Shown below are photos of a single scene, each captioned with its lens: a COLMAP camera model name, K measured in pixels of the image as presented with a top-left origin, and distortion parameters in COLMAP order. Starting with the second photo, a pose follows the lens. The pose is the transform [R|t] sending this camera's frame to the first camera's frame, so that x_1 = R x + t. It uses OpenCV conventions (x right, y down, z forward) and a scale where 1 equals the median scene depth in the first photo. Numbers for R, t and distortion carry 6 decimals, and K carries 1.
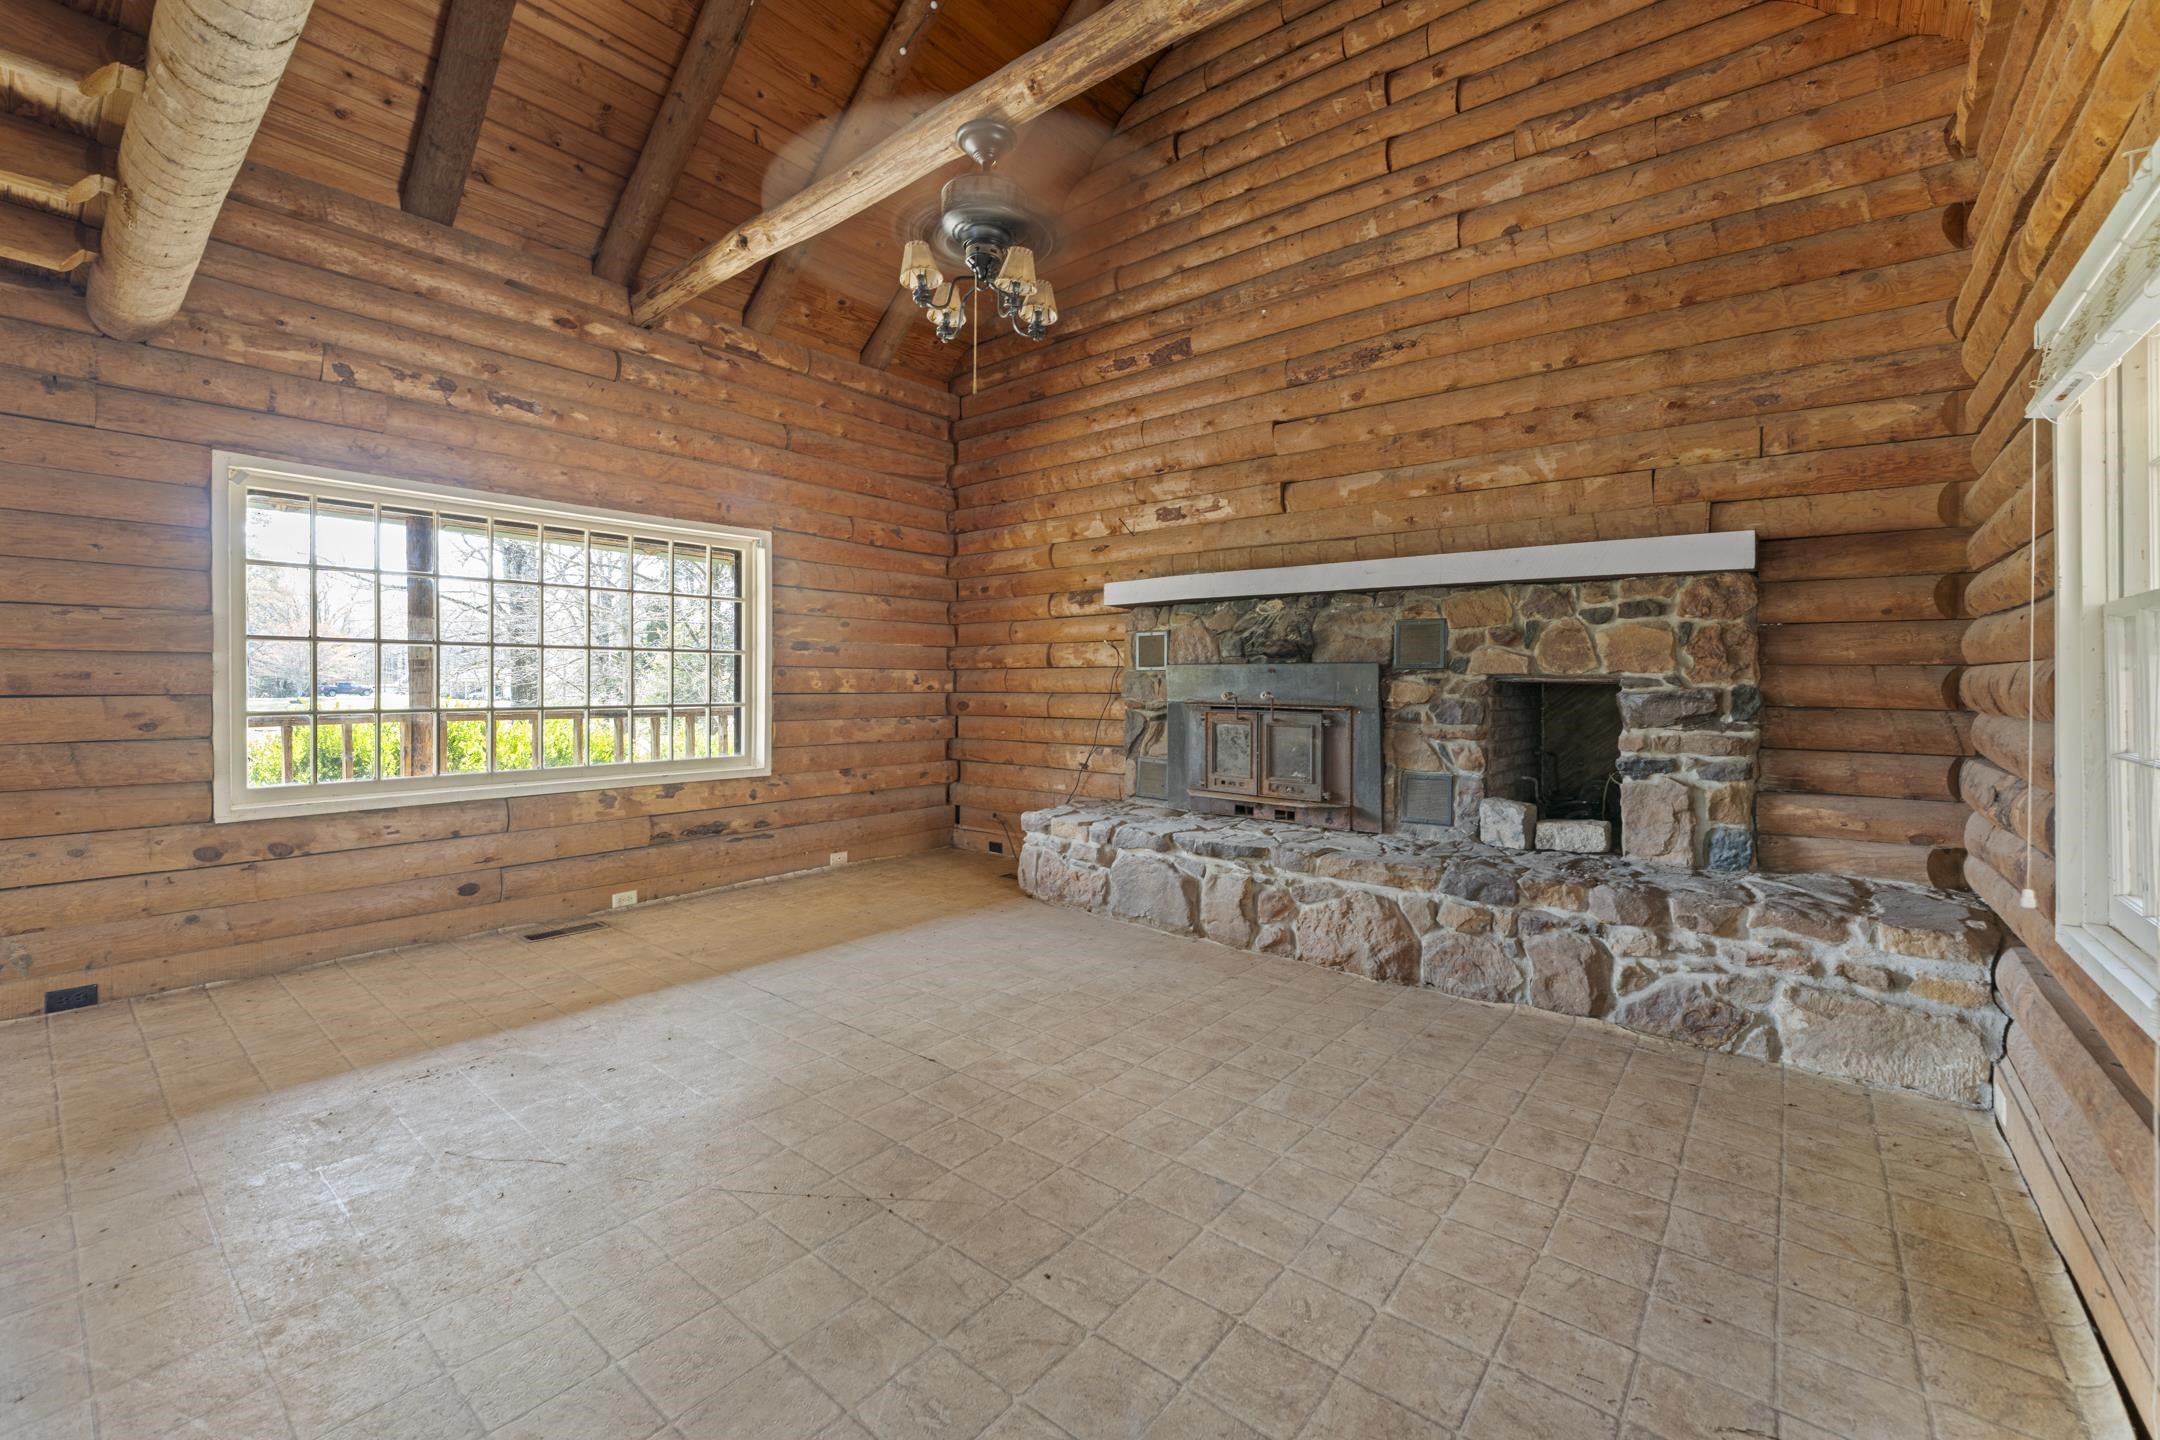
lens RADIAL K [[881.6, 0, 1075.2], [0, 881.6, 684.6], [0, 0, 1]] dist [-0.006959, 0.000152]
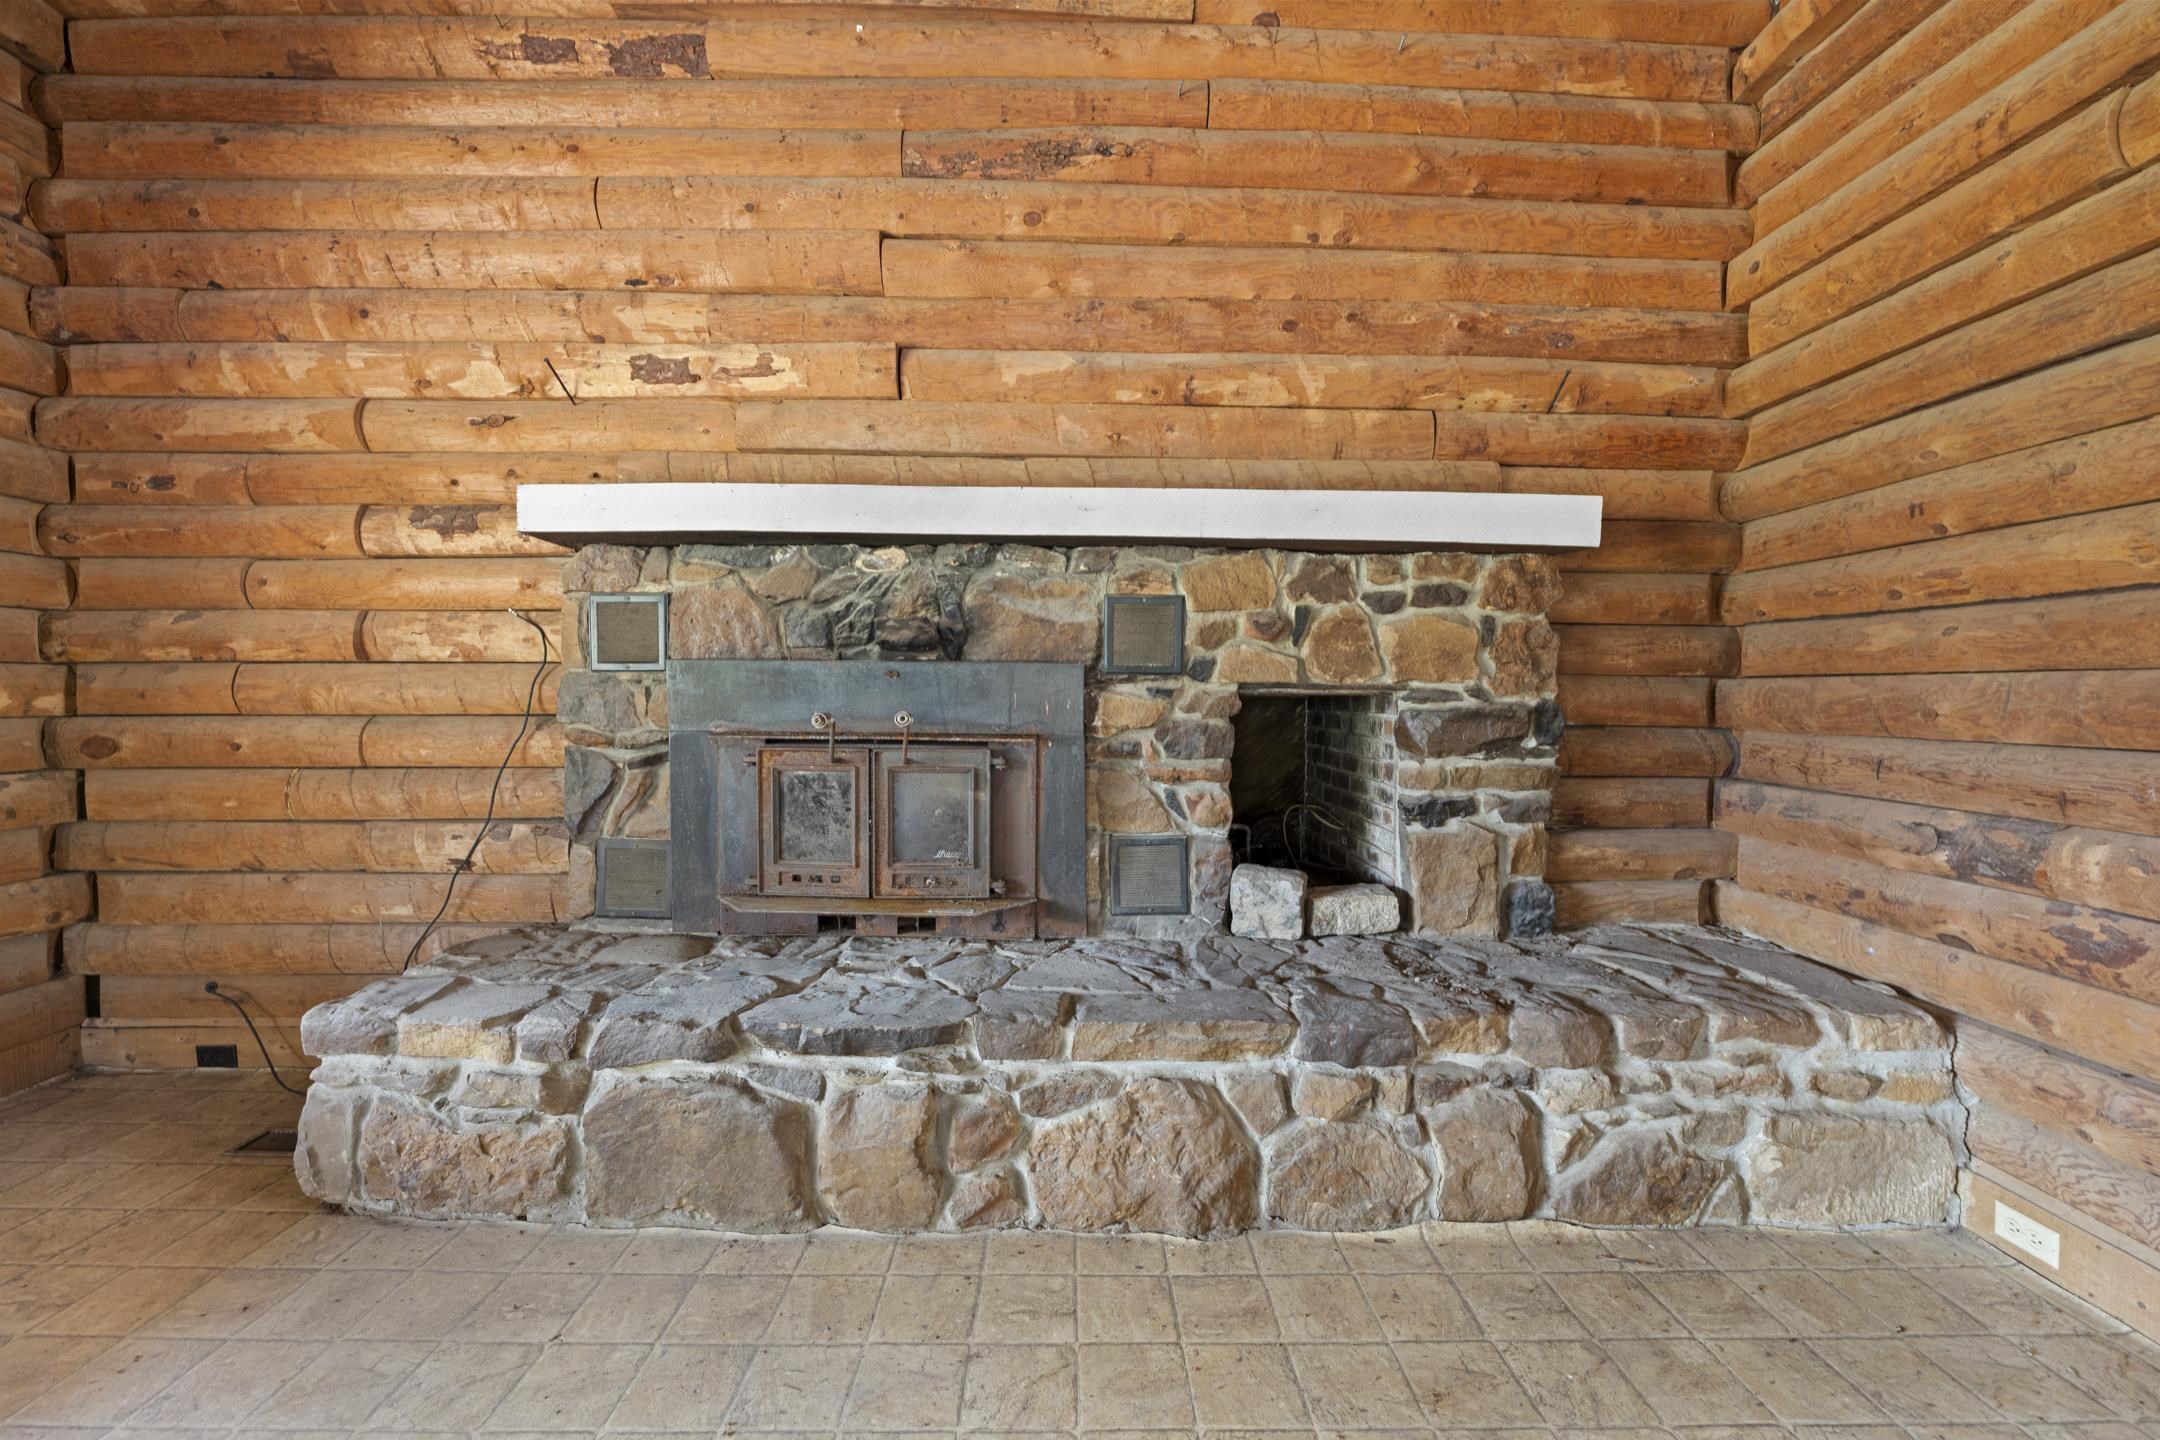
lens RADIAL K [[861.4, 0, 1075.9], [0, 861.4, 725.7], [0, 0, 1]] dist [-0.006567, 0.000790]
pose [[0.765693, -0.022218, 0.642823, -0.047625], [-0.000562, 0.999380, 0.035211, -0.002273], [-0.643207, -0.027322, 0.765205, 0.585667]]
